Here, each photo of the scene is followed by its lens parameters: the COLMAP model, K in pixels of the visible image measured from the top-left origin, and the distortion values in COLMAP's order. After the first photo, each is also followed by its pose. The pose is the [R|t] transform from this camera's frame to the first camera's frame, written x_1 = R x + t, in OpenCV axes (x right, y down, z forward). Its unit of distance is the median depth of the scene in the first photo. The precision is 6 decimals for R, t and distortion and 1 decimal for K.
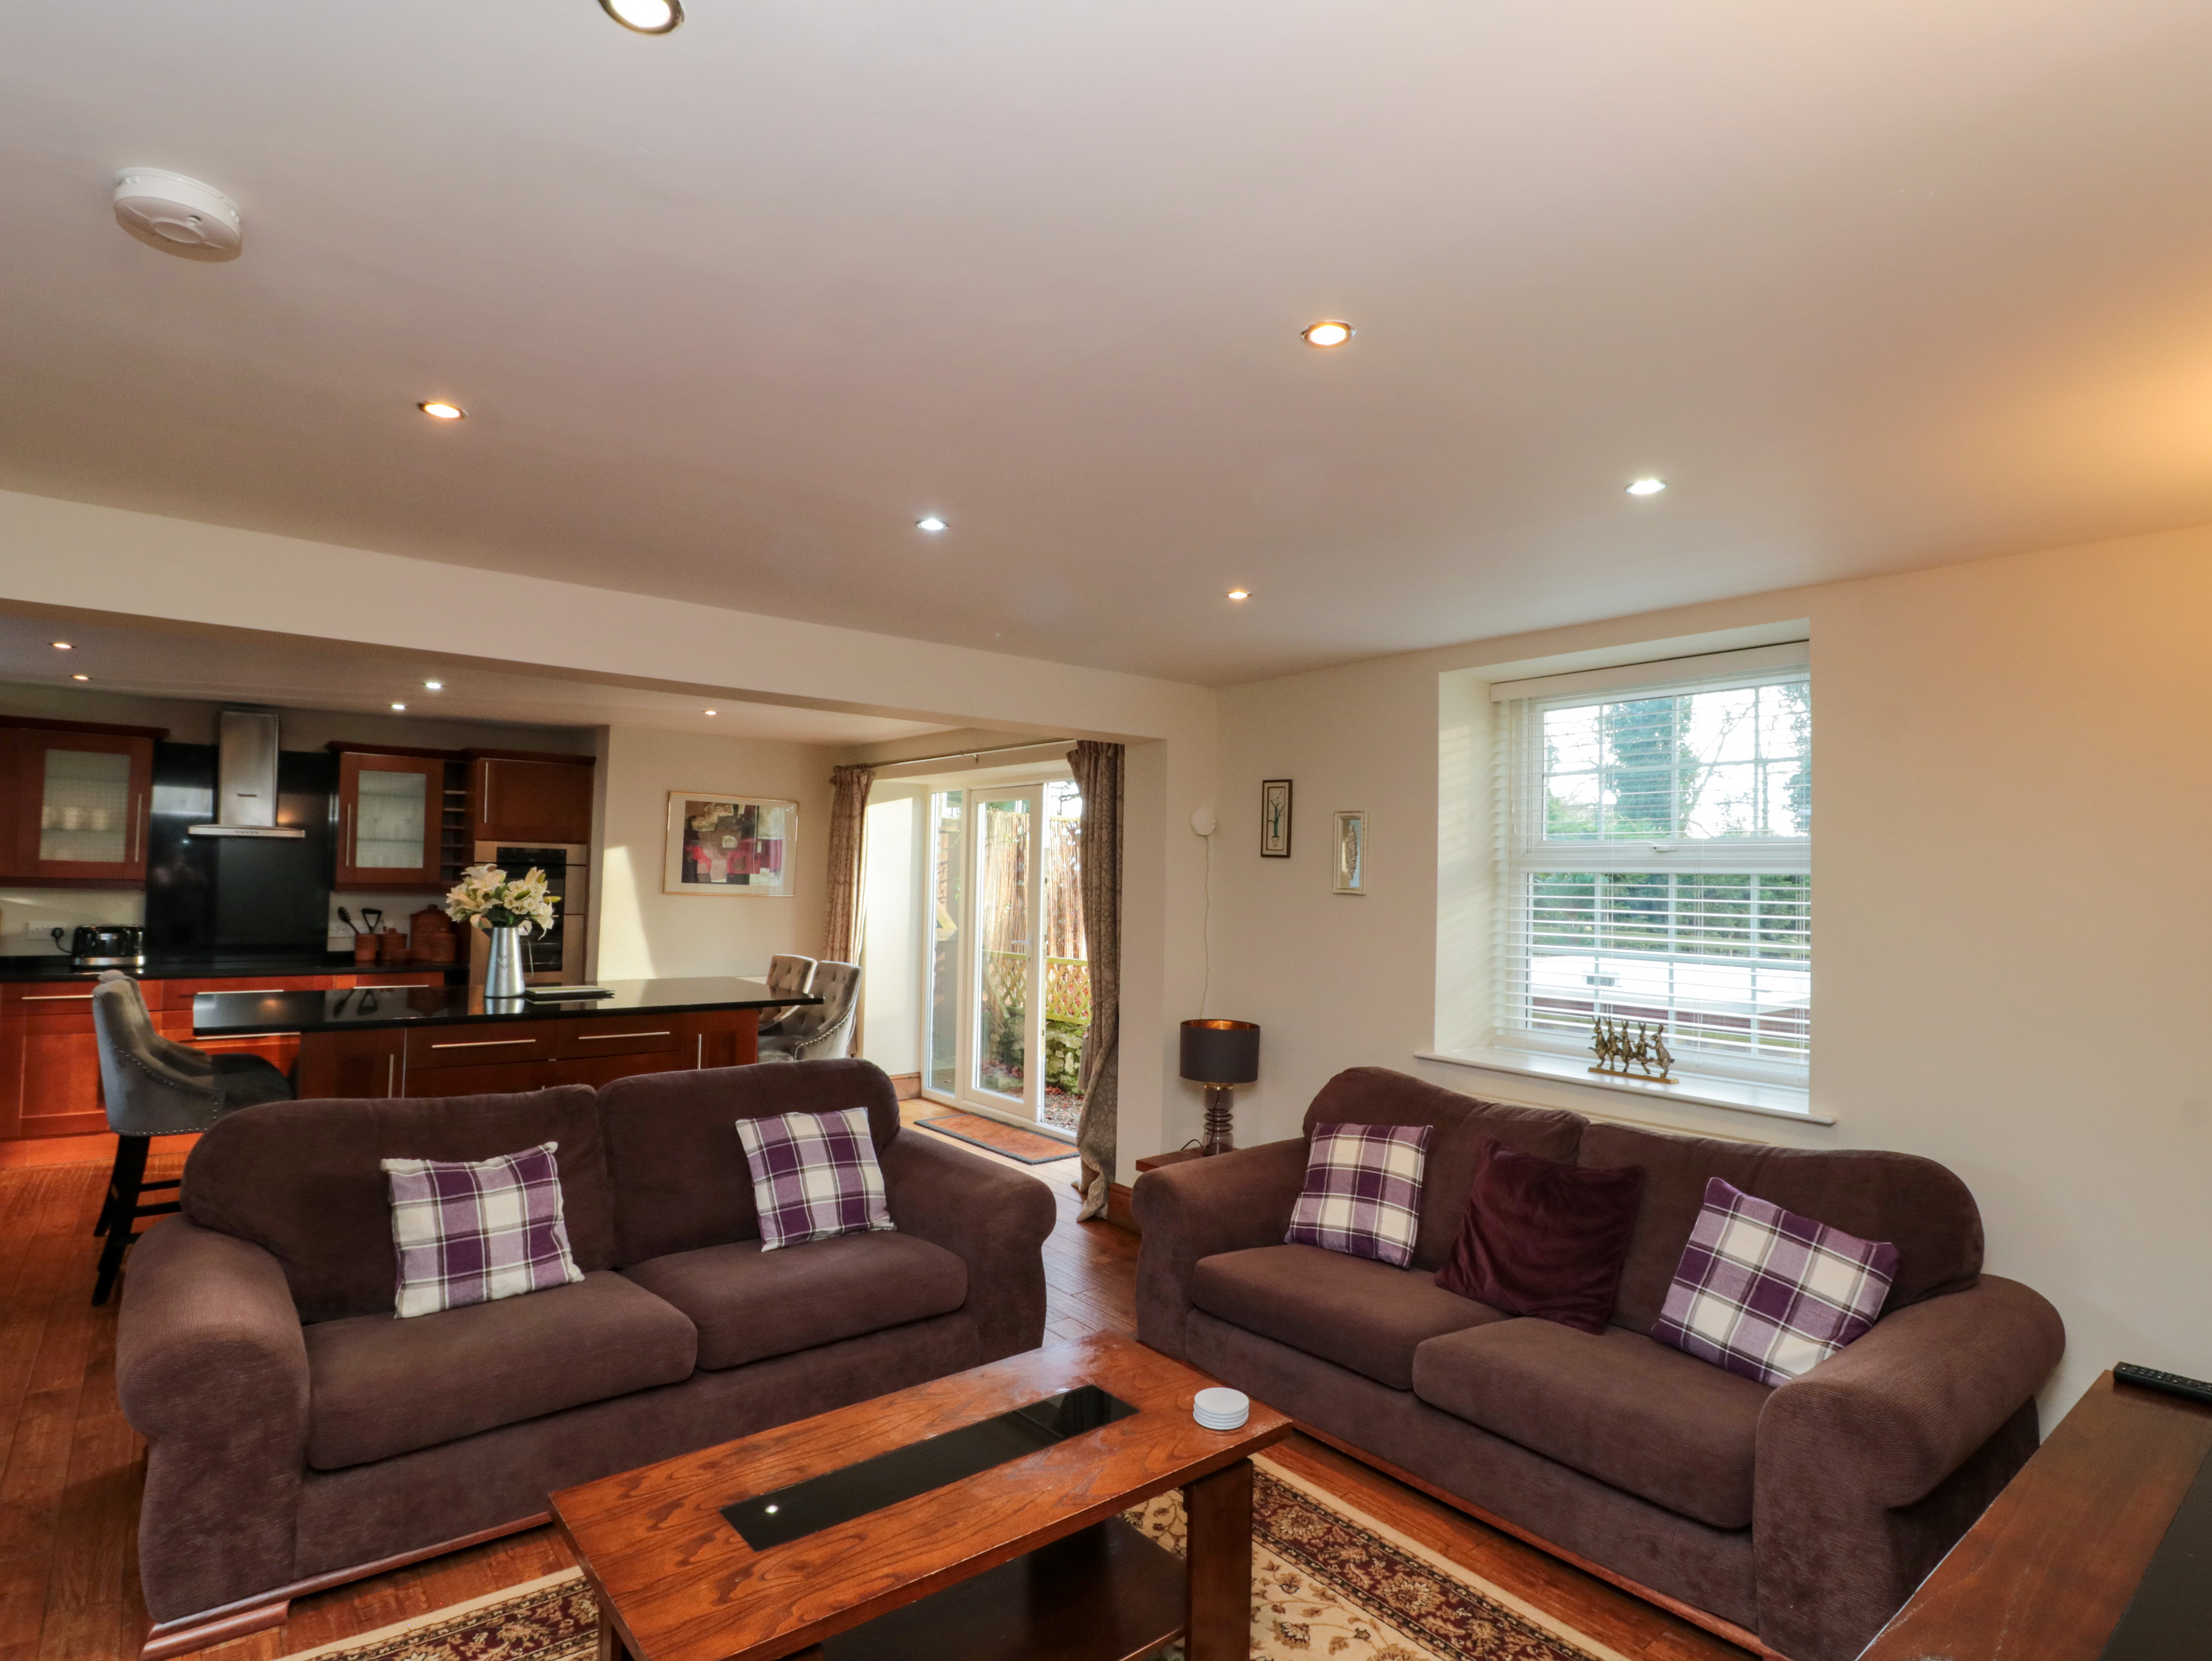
lens RADIAL K [[1141.5, 0, 1106.0], [0, 1141.5, 830.5], [0, 0, 1]] dist [-0.020691, -0.000453]
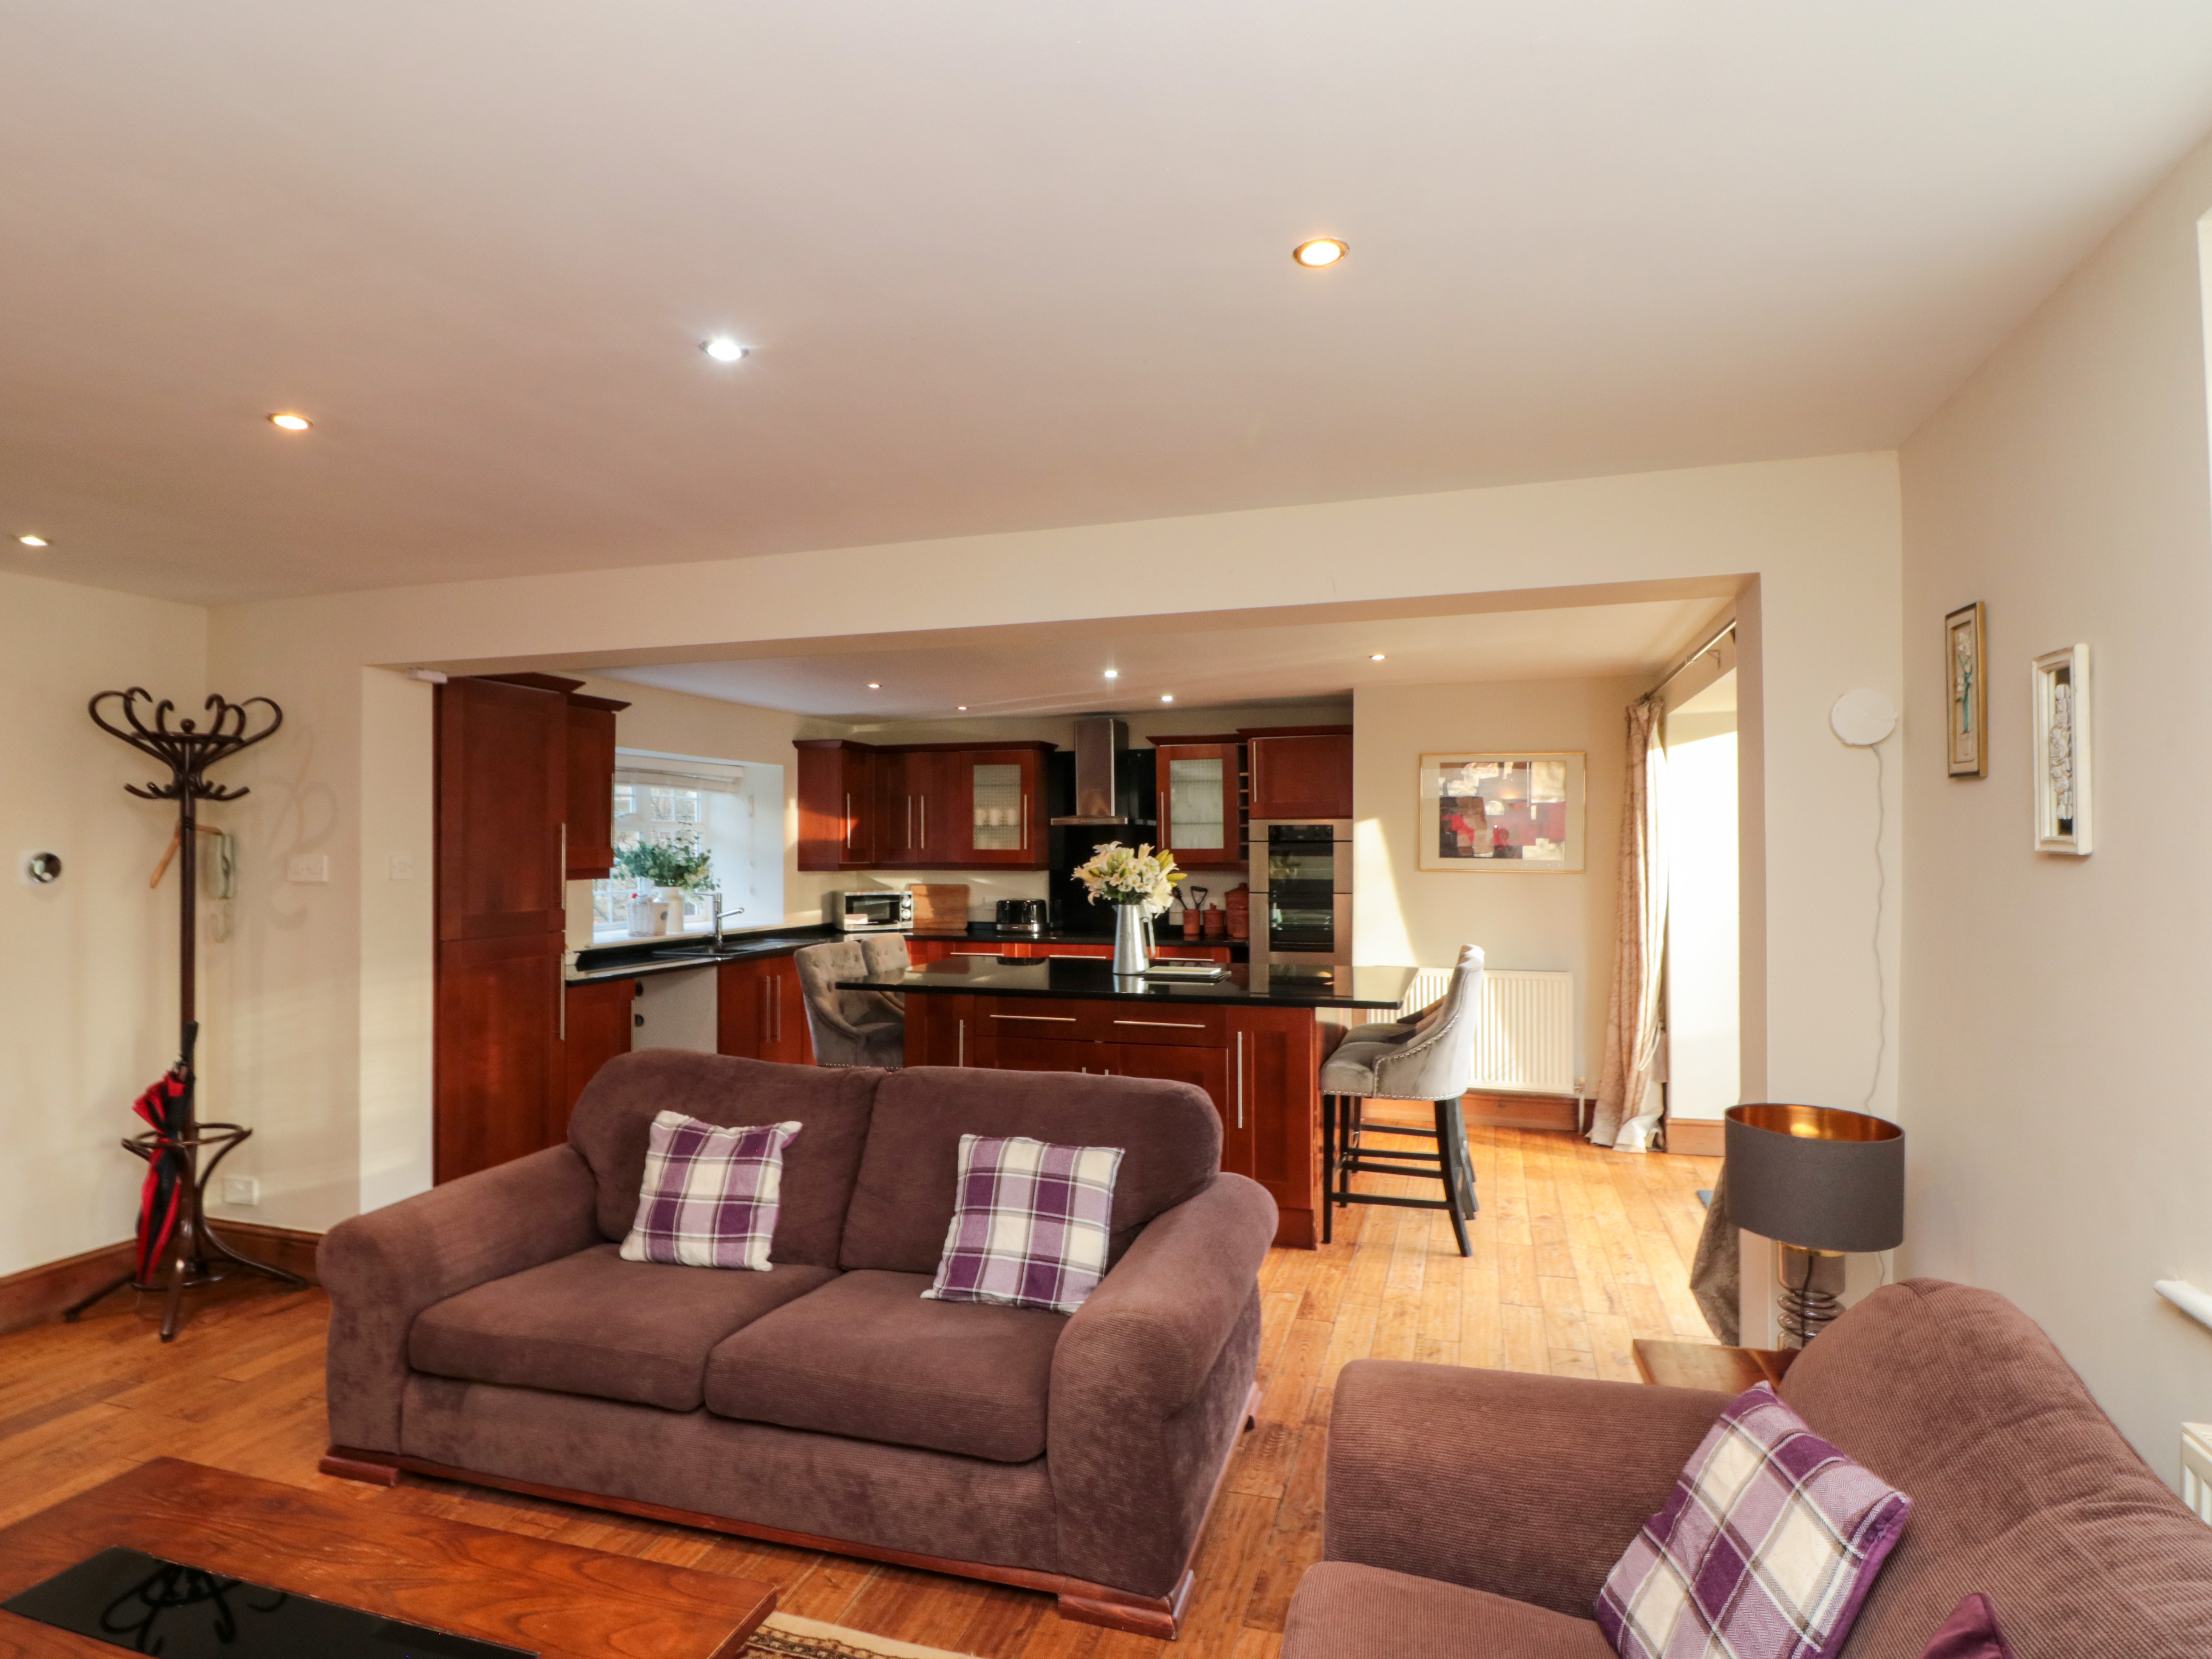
lens RADIAL K [[1155.7, 0, 1106.0], [0, 1155.7, 829.5], [0, 0, 1]] dist [0.001594, 0.000010]
pose [[0.543009, -0.038317, -0.838852, 0.248162], [0.055686, 0.998403, -0.009558, 0.019958], [0.837878, -0.041522, 0.544276, 0.326708]]
